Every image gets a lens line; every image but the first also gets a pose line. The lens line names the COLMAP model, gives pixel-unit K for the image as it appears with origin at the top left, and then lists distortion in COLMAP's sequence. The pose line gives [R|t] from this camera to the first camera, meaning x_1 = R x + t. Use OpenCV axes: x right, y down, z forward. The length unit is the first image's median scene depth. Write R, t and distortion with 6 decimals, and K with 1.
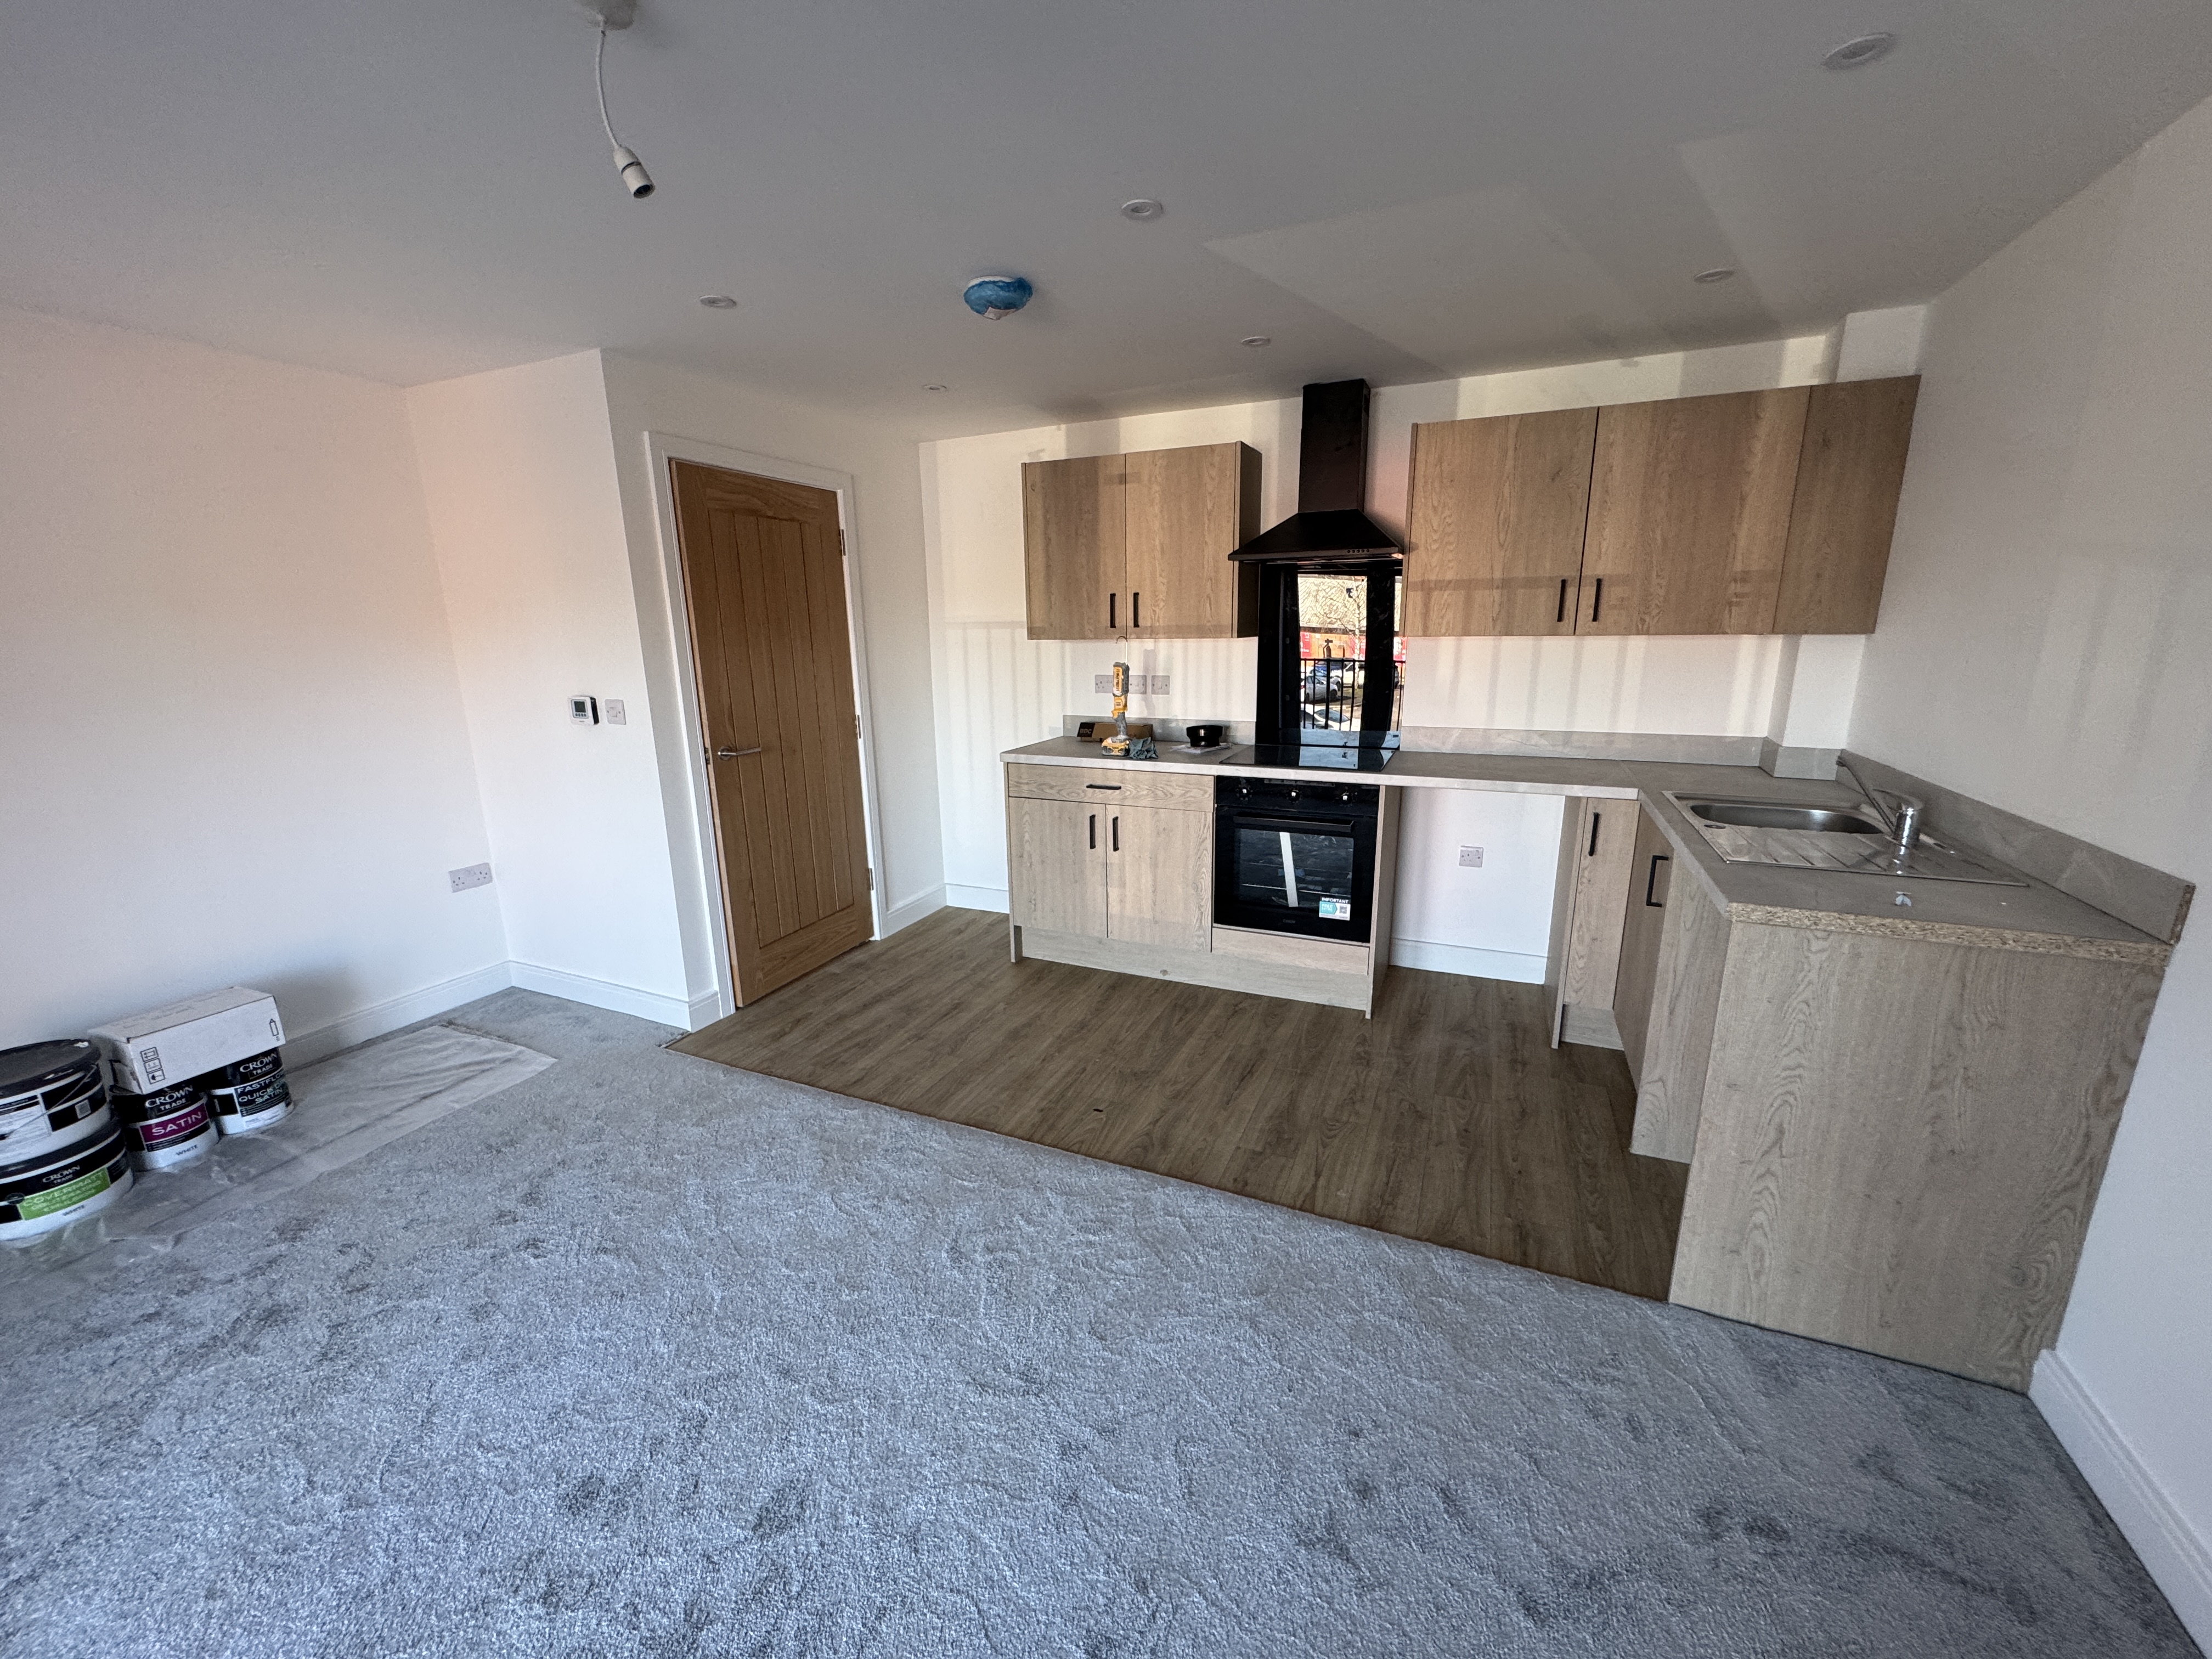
lens RADIAL K [[875.1, 0, 1101.5], [0, 875.1, 826.4], [0, 0, 1]] dist [-0.001122, 0.000165]
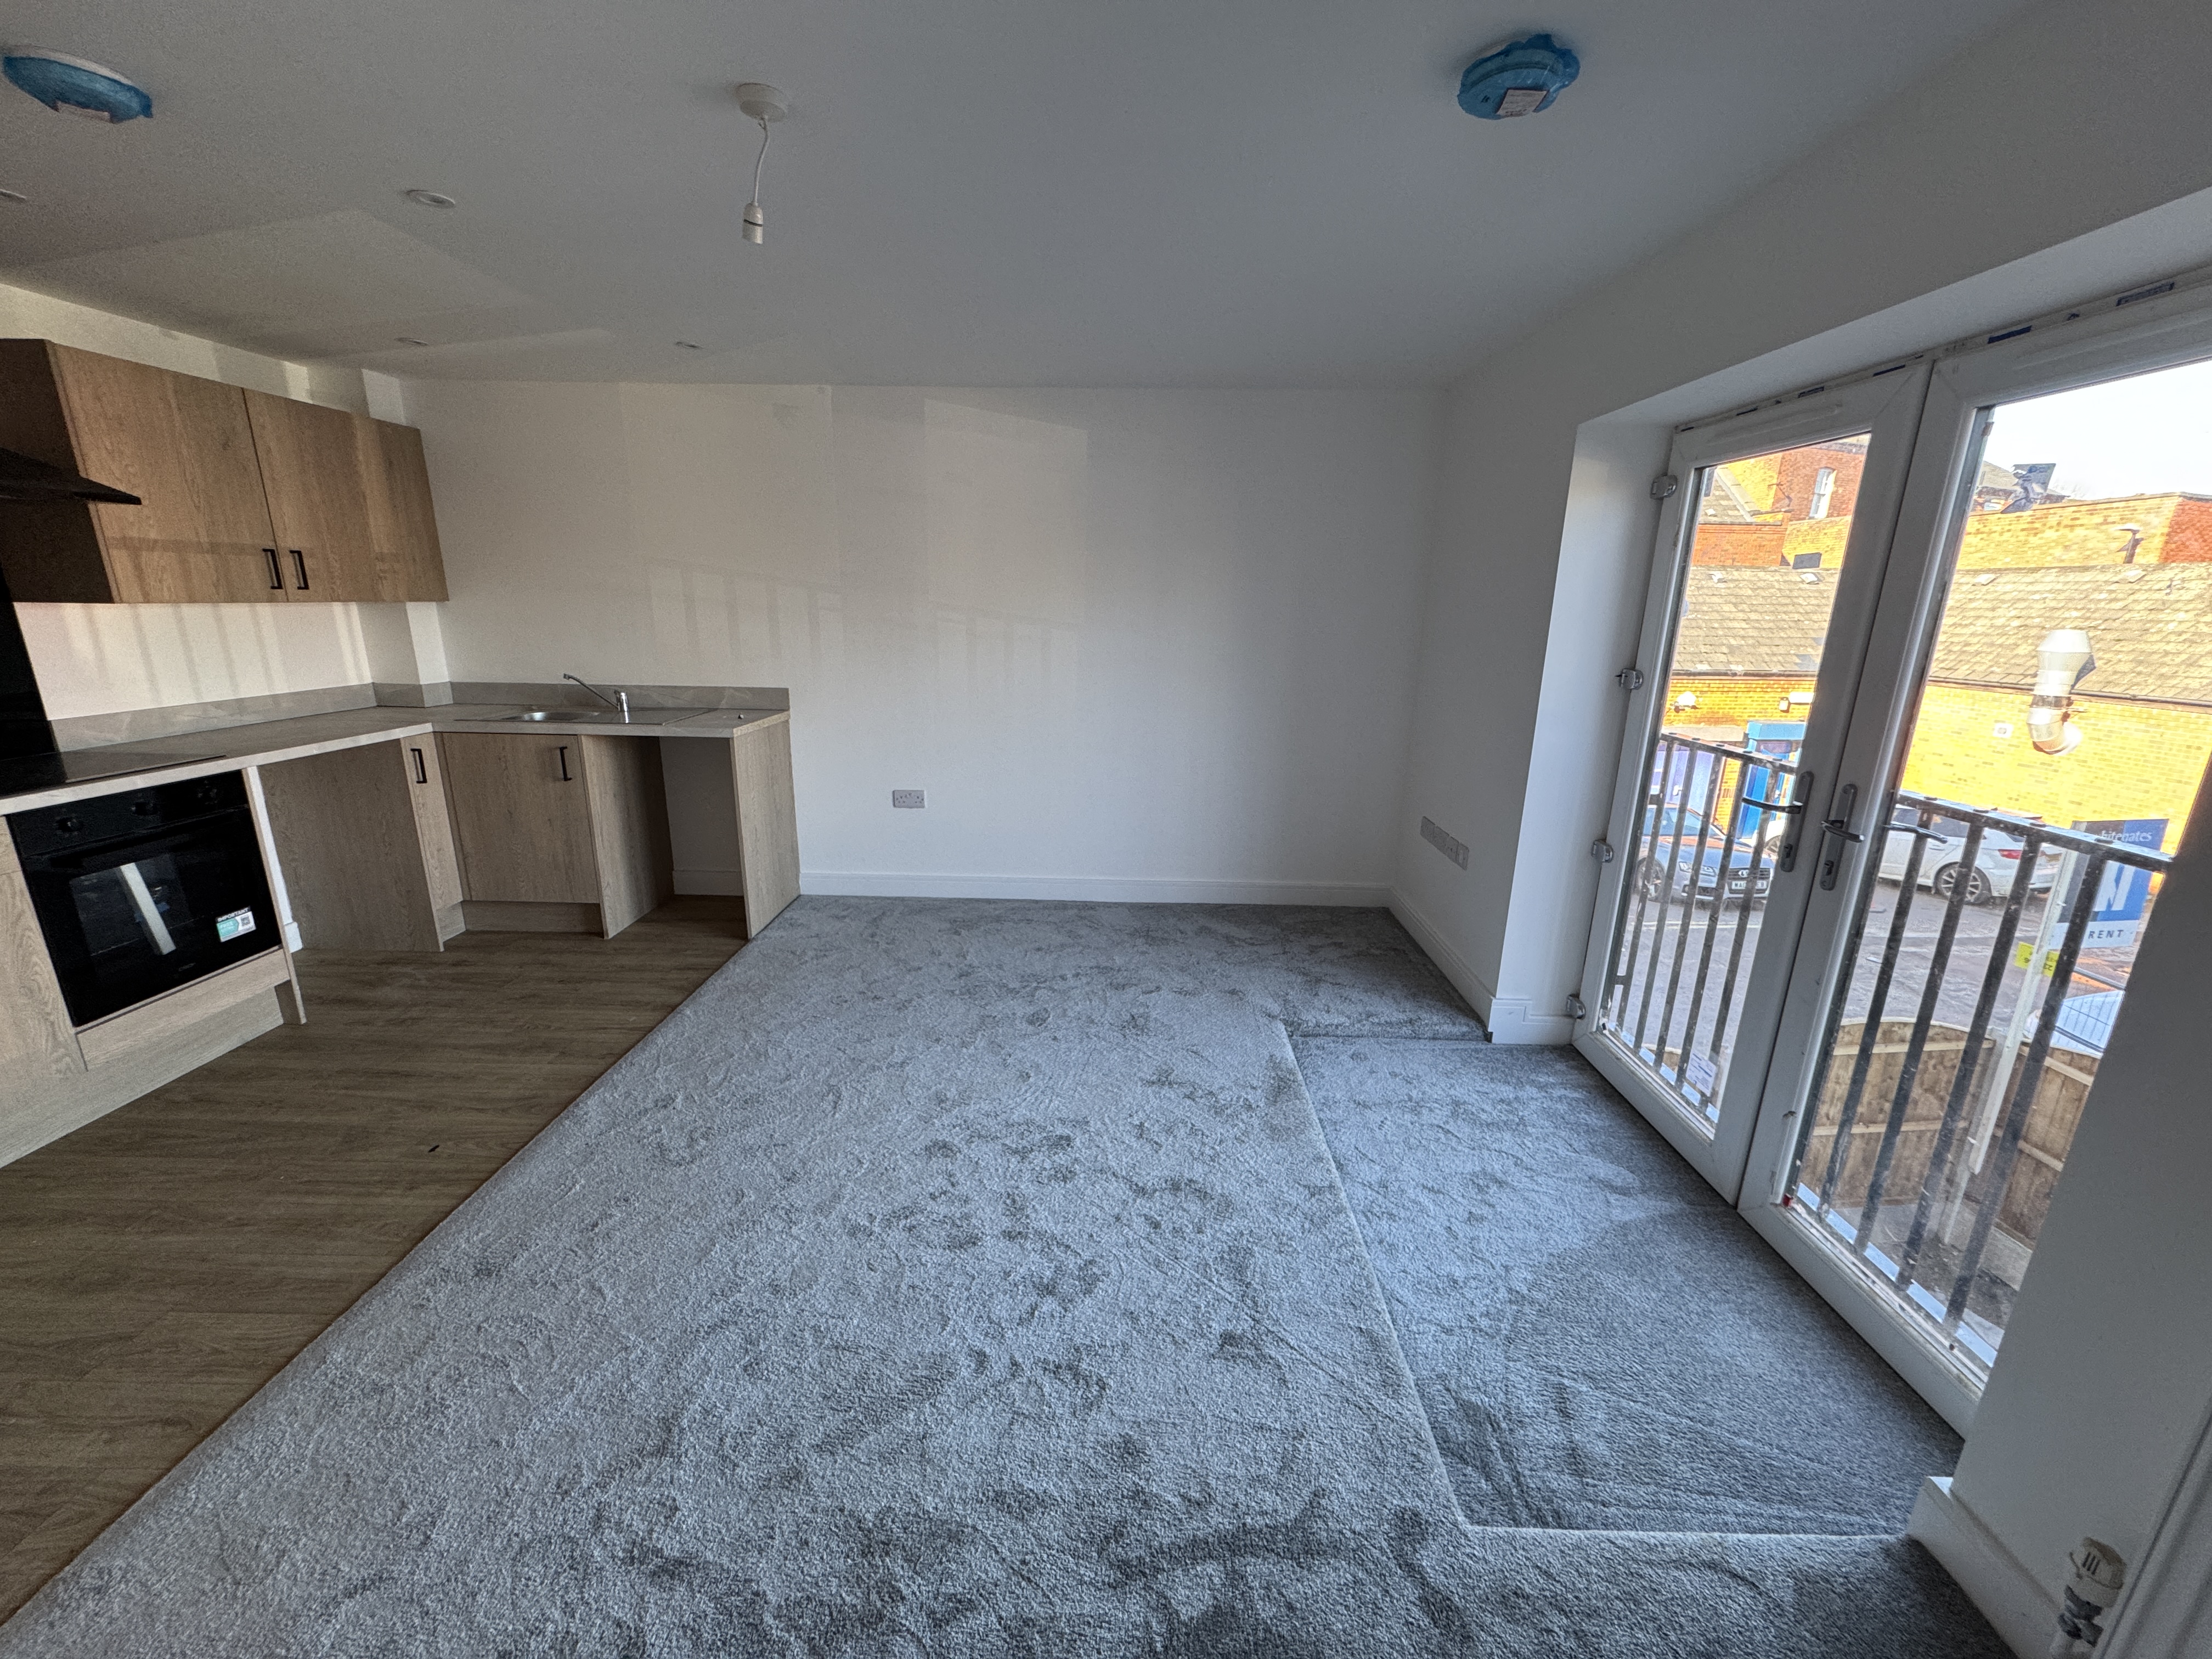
lens RADIAL K [[875.1, 0, 1103.5], [0, 875.1, 830.2], [0, 0, 1]] dist [-0.001122, 0.000165]
pose [[-0.386432, -0.228392, 0.893592, -0.930640], [0.200123, 0.925011, 0.322965, -0.112945], [-0.900345, 0.303632, -0.311748, 0.551092]]
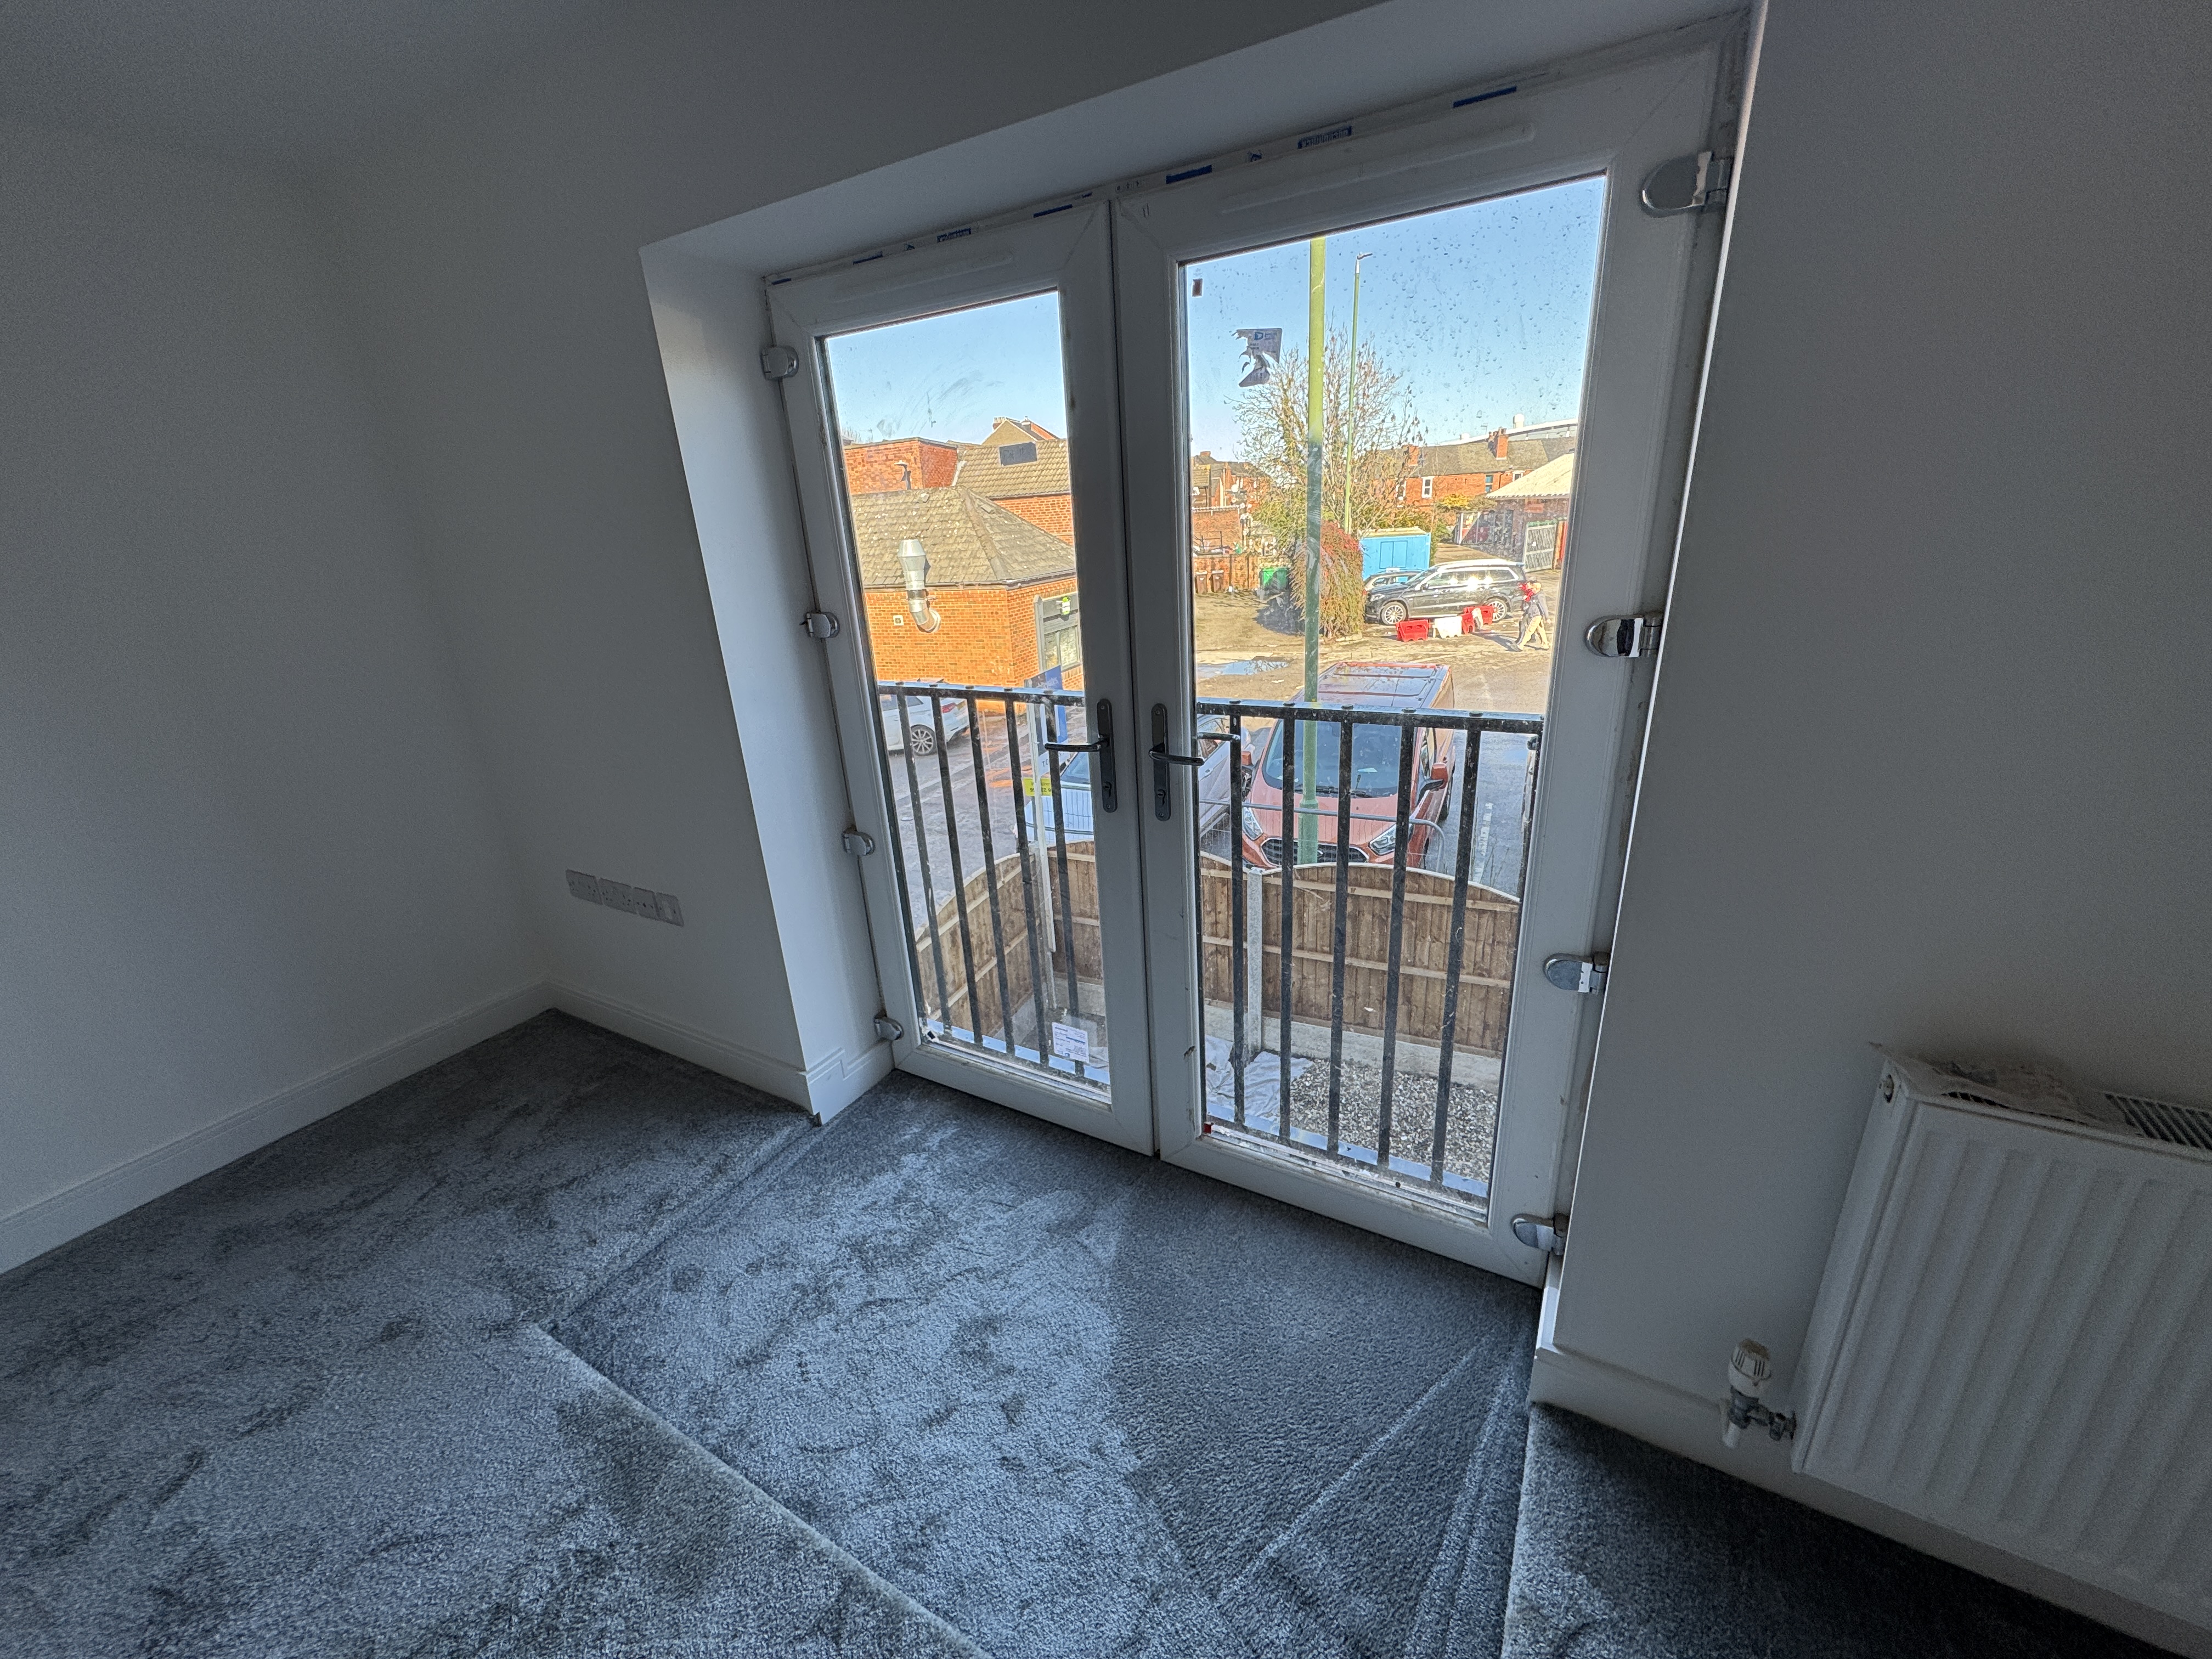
lens RADIAL K [[875.1, 0, 1106.9], [0, 875.1, 831.3], [0, 0, 1]] dist [-0.001122, 0.000165]
pose [[-0.992072, 0.034840, 0.120742, -0.575659], [0.095176, 0.835703, 0.540871, -0.070474], [-0.082061, 0.548075, -0.832394, 0.367034]]
